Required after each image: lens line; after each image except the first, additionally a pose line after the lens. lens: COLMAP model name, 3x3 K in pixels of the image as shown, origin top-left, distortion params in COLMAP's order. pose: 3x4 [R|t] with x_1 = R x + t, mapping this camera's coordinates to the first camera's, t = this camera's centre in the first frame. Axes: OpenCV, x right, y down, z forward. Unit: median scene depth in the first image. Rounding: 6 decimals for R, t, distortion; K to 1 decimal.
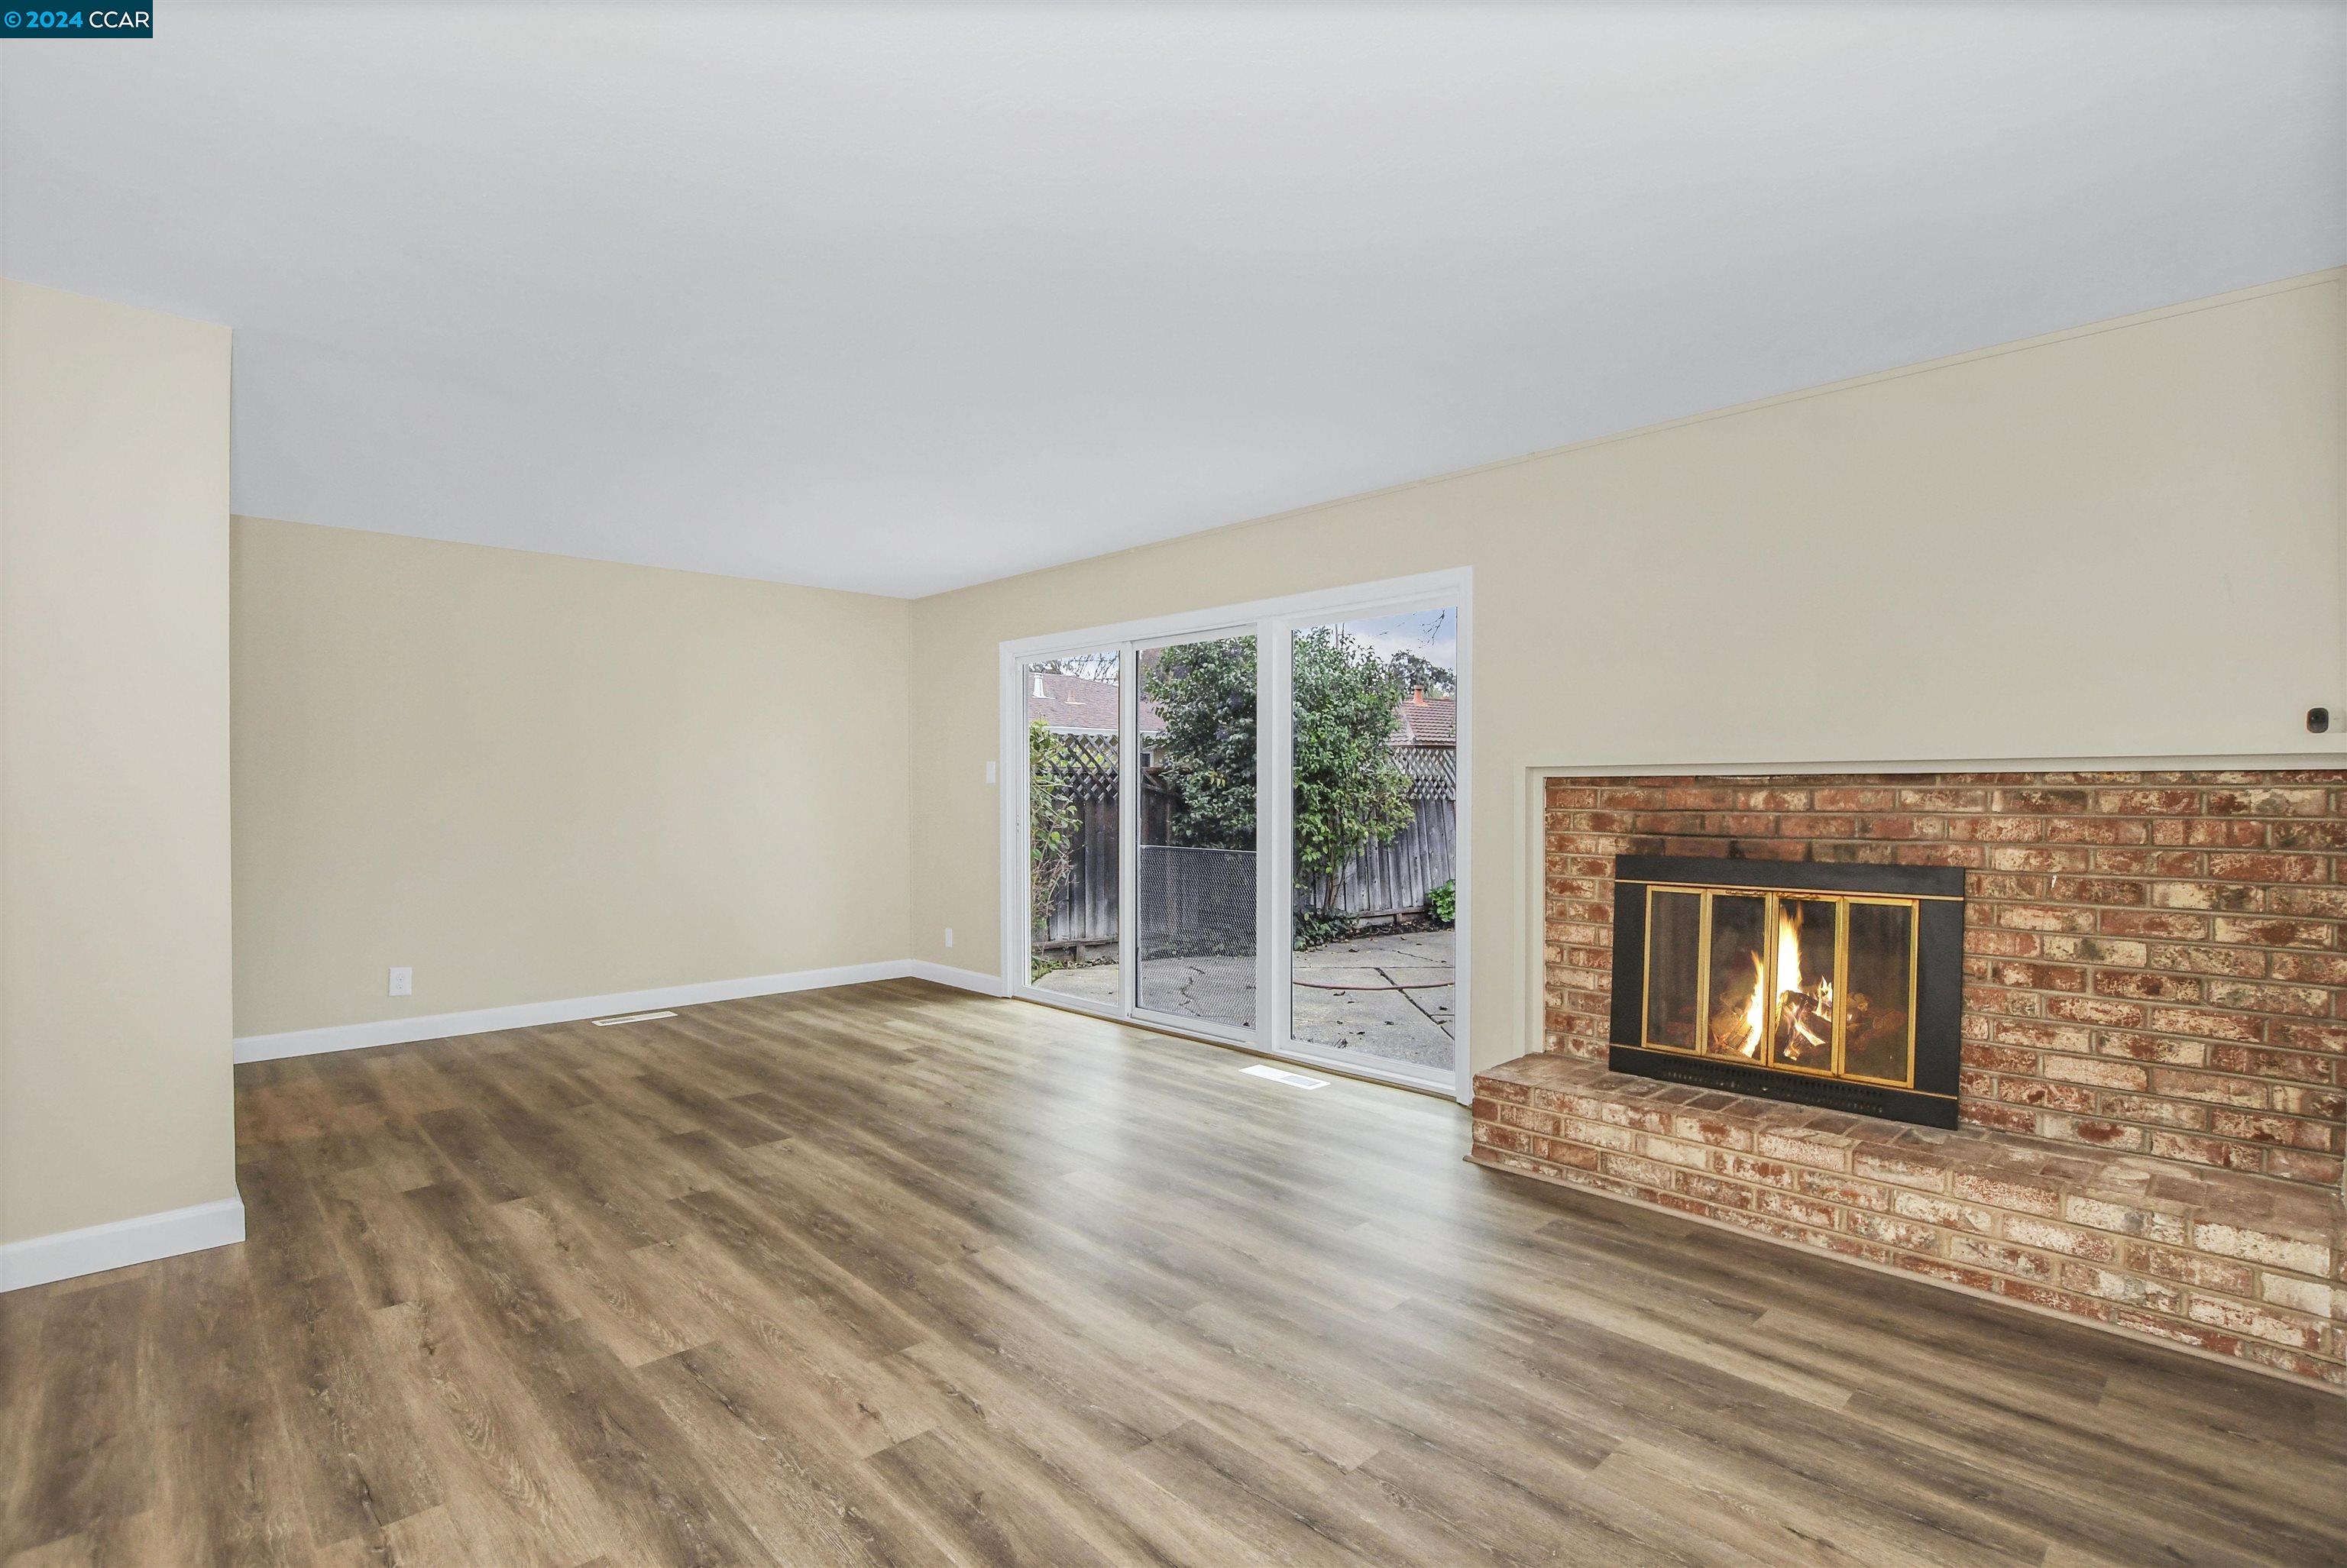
lens RADIAL K [[1095.4, 0, 1190.6], [0, 1095.4, 792.7], [0, 0, 1]] dist [-0.030251, 0.003015]
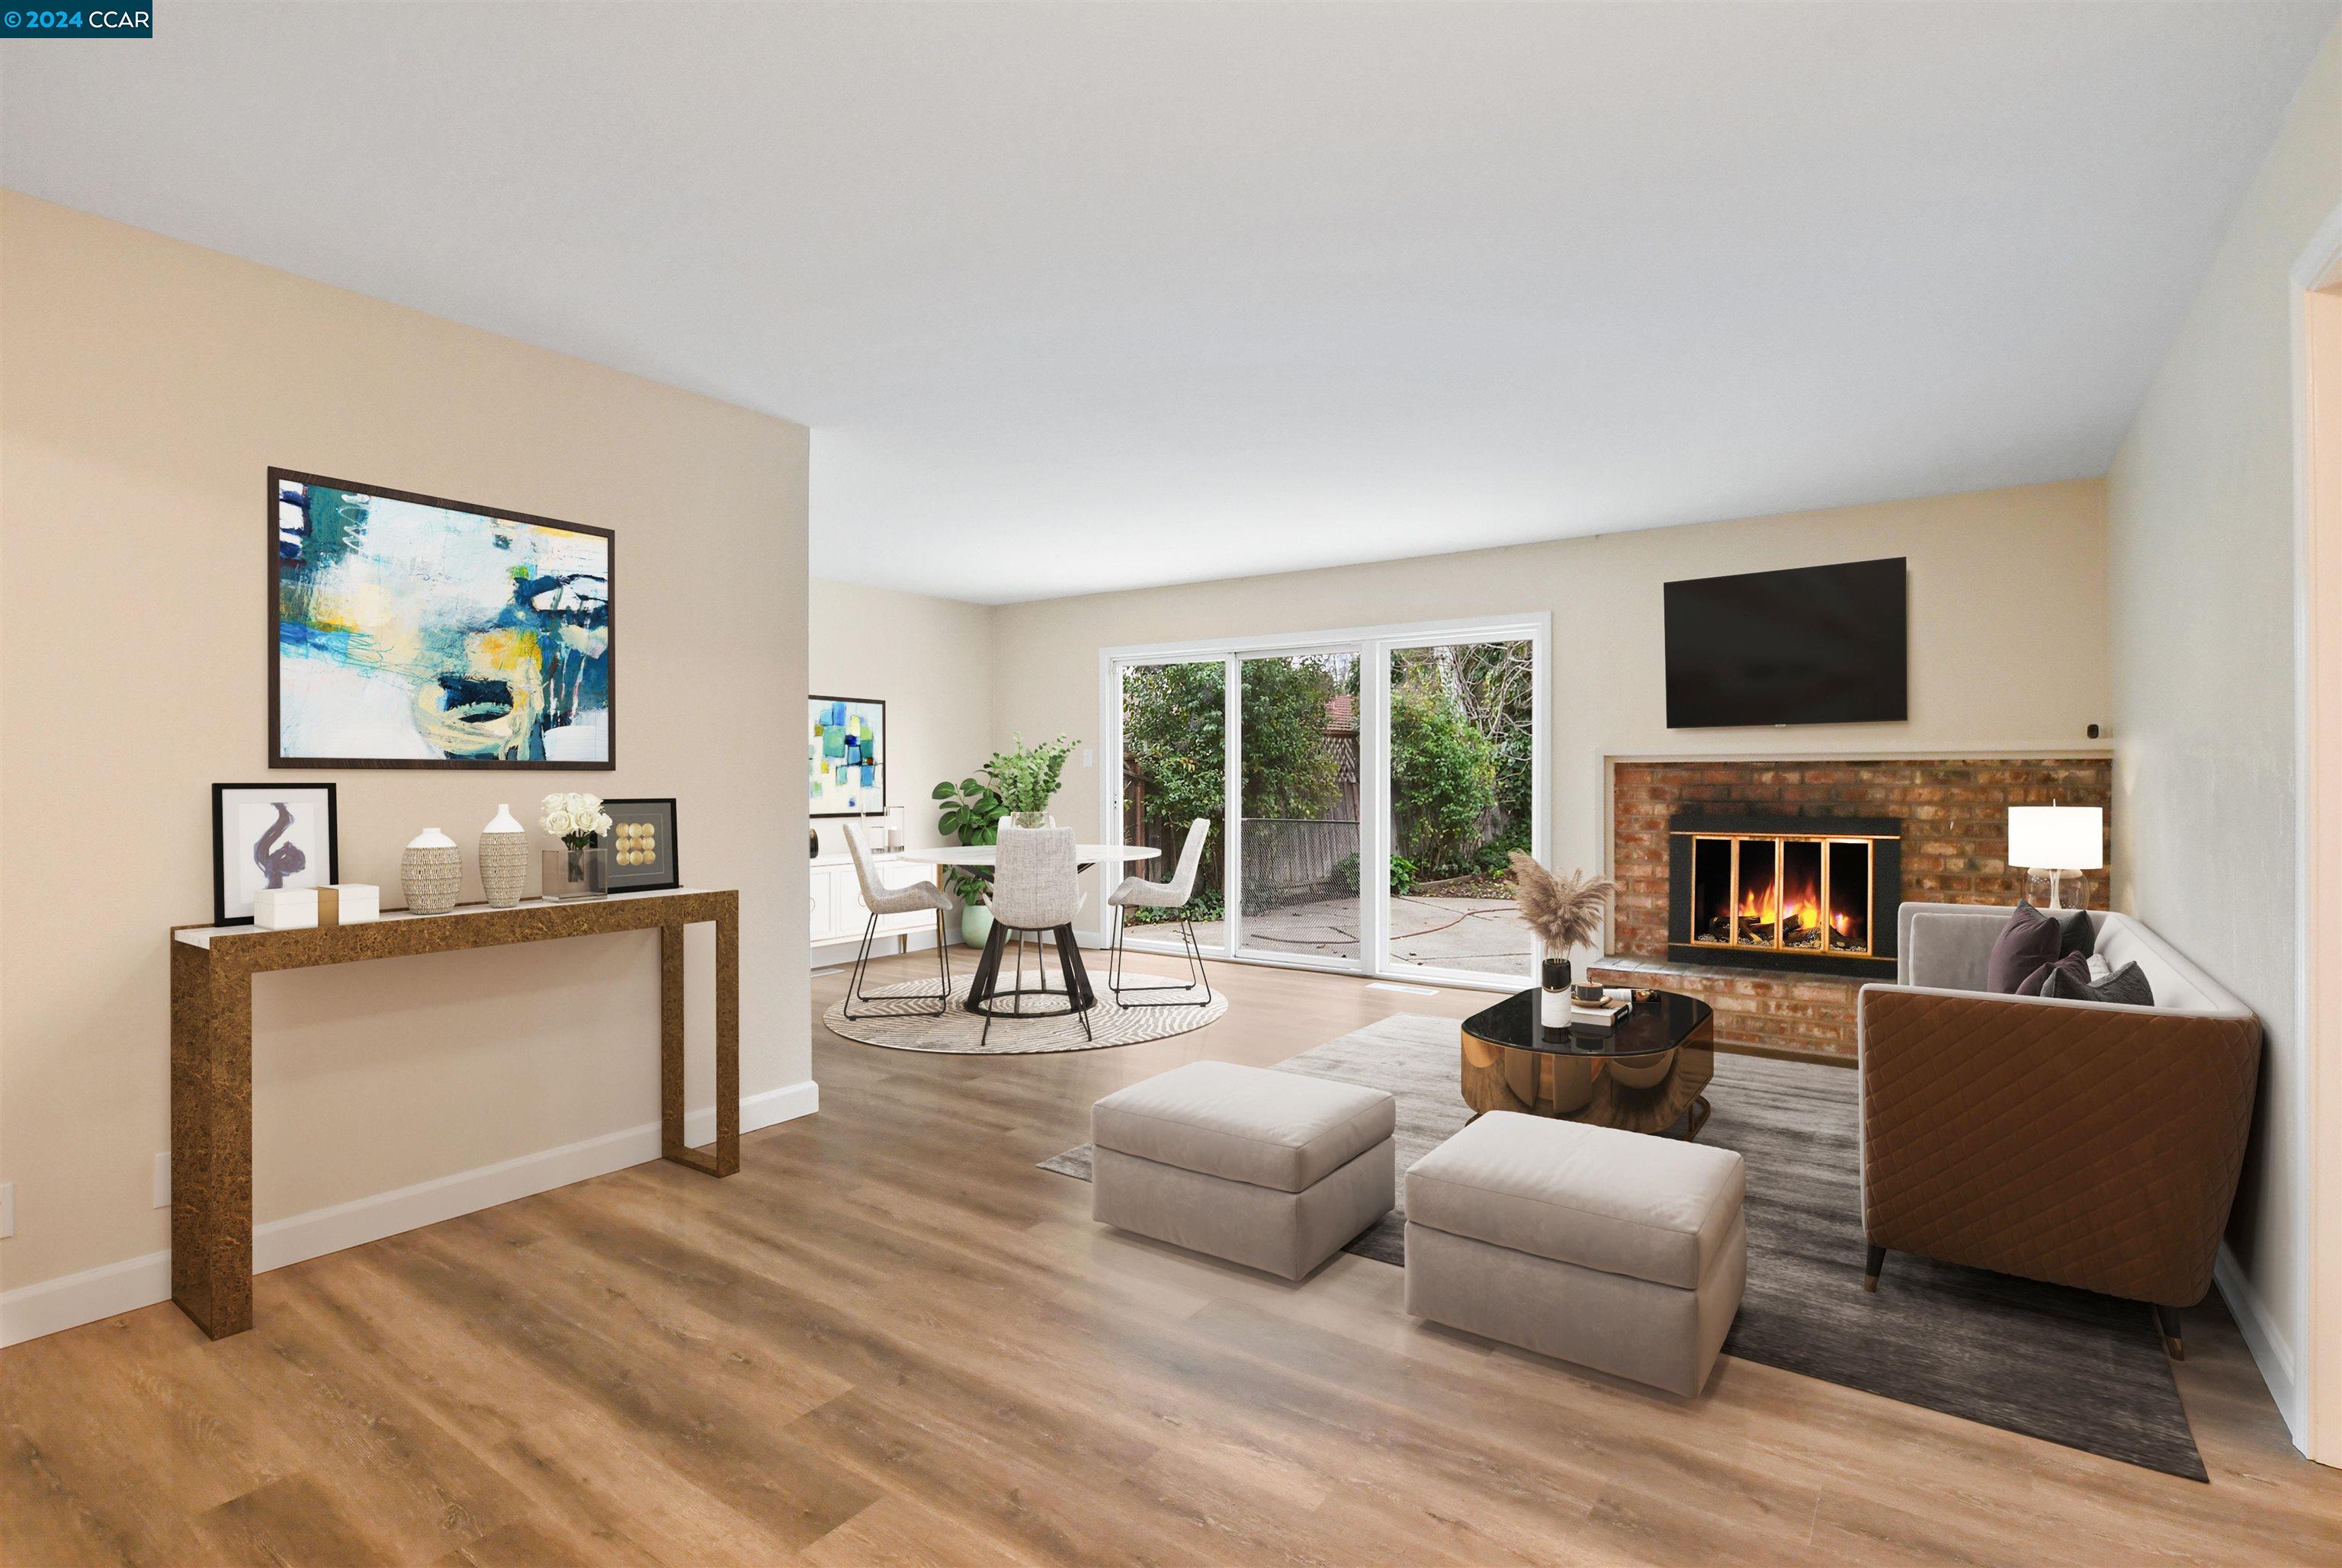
lens RADIAL K [[1093.2, 0, 1214.3], [0, 1093.2, 783.4], [0, 0, 1]] dist [-0.030251, 0.003015]
pose [[0.978420, -0.003204, 0.206600, -0.610678], [0.002270, 0.999986, 0.004758, 0.005967], [-0.206612, -0.004187, 0.978414, -0.369688]]
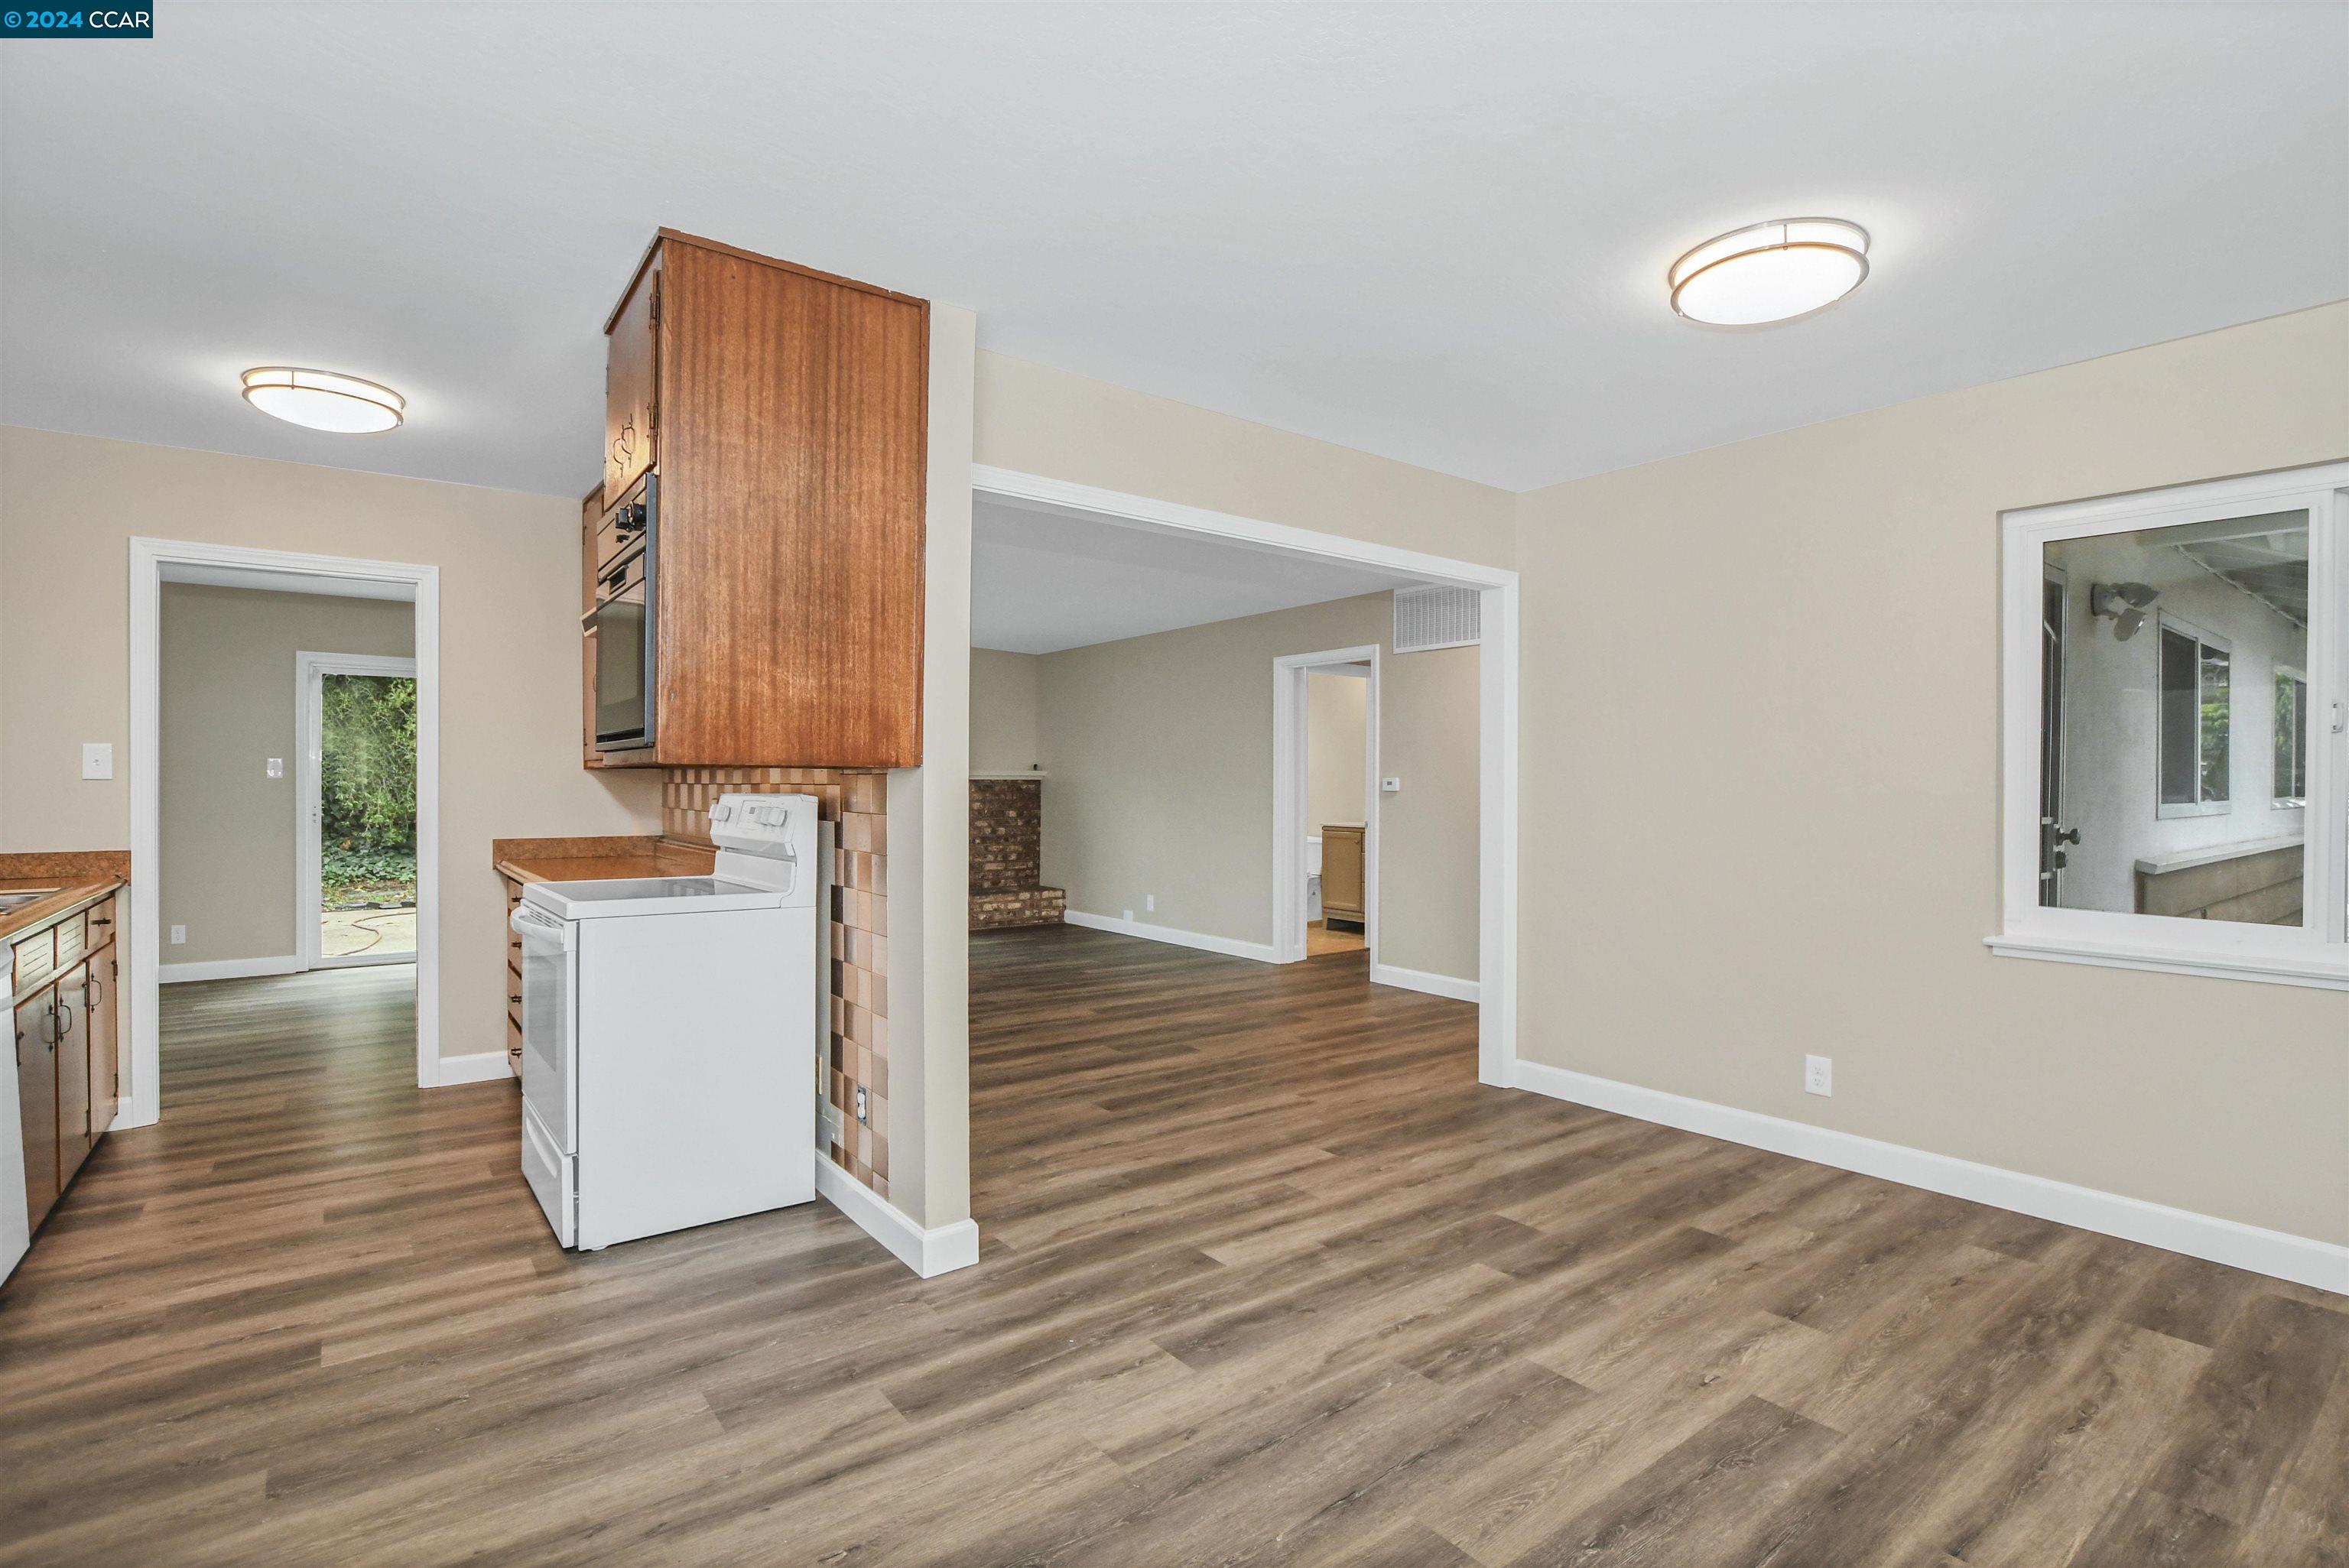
lens RADIAL K [[1087.3, 0, 1141.8], [0, 1087.3, 784.2], [0, 0, 1]] dist [-0.018958, 0.000395]
pose [[0.127475, -0.002085, 0.991840, -2.325824], [0.000885, 0.999998, 0.001989, -0.010067], [-0.991841, 0.000624, 0.127477, 0.071069]]
